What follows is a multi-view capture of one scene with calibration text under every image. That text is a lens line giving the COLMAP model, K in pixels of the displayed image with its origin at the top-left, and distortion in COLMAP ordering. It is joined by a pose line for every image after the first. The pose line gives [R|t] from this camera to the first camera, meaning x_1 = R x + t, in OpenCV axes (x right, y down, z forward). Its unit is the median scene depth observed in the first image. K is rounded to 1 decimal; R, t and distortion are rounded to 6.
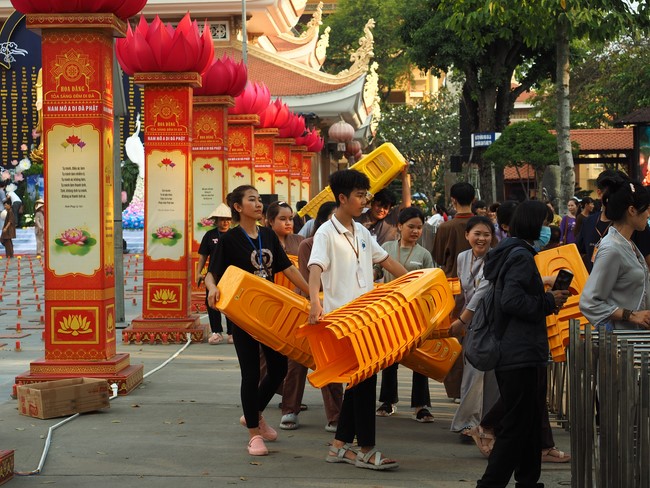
lens RADIAL K [[1521.2, 0, 324.4], [0, 1521.2, 244.4], [0, 0, 1]] dist [-0.022873, 0.000000]
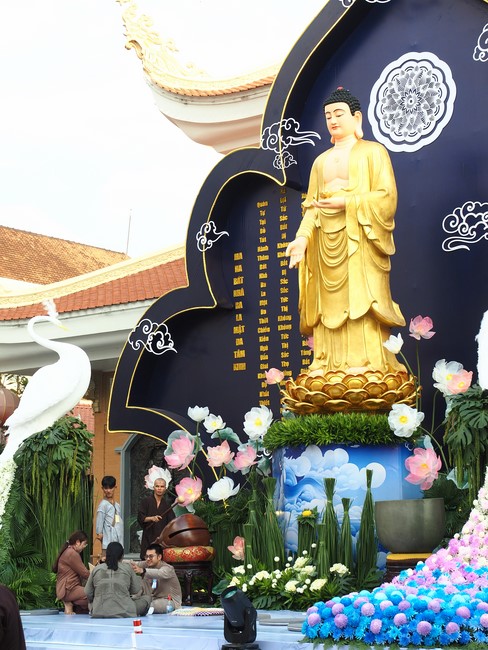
lens RADIAL K [[1416.8, 0, 244.4], [0, 1416.8, 327.2], [0, 0, 1]] dist [-0.022295, 0.000000]
pose [[0.815477, -0.078731, -0.573410, -0.009674], [-0.018703, 0.986603, -0.162063, -0.020521], [0.578488, 0.142883, 0.803079, 0.717114]]
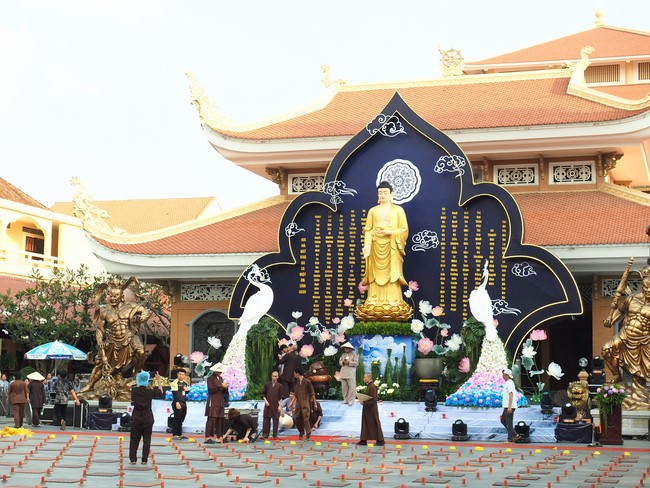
lens RADIAL K [[1226.0, 0, 324.6], [0, 1226.0, 244.6], [0, 0, 1]] dist [-0.010626, 0.000000]
pose [[0.967953, 0.000326, -0.251133, -0.040968], [-0.033706, 0.991120, -0.128627, -0.008333], [0.248861, 0.132970, 0.959368, 0.344610]]
